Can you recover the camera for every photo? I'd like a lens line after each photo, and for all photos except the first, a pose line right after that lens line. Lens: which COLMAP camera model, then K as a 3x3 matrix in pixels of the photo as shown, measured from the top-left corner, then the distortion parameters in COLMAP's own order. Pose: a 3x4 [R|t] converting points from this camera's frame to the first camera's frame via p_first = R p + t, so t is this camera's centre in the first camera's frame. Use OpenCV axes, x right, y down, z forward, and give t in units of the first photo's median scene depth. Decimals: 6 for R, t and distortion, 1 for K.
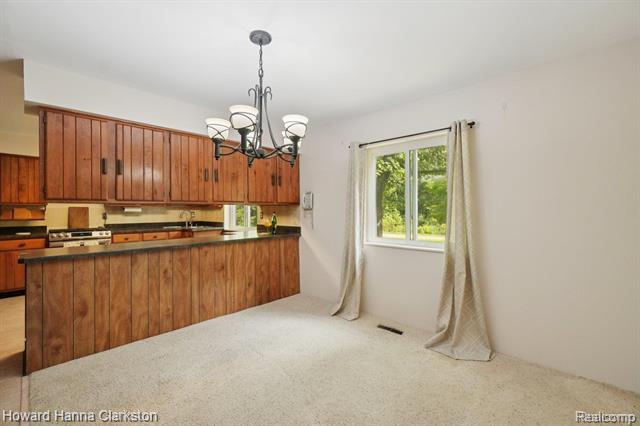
lens RADIAL K [[279.6, 0, 317.9], [0, 279.6, 211.5], [0, 0, 1]] dist [-0.000409, 0.000858]
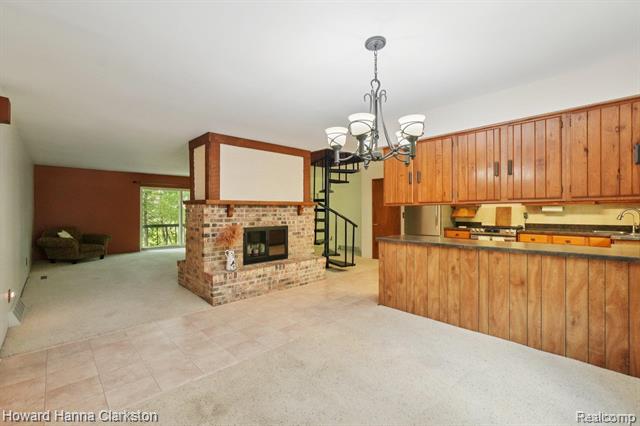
lens RADIAL K [[279.6, 0, 320.0], [0, 279.6, 213.8], [0, 0, 1]] dist [-0.000409, 0.000858]
pose [[-0.044913, 0.012721, -0.998910, 0.454772], [0.000407, 0.999919, 0.012715, -0.003772], [0.998991, 0.000164, -0.044915, 0.459318]]
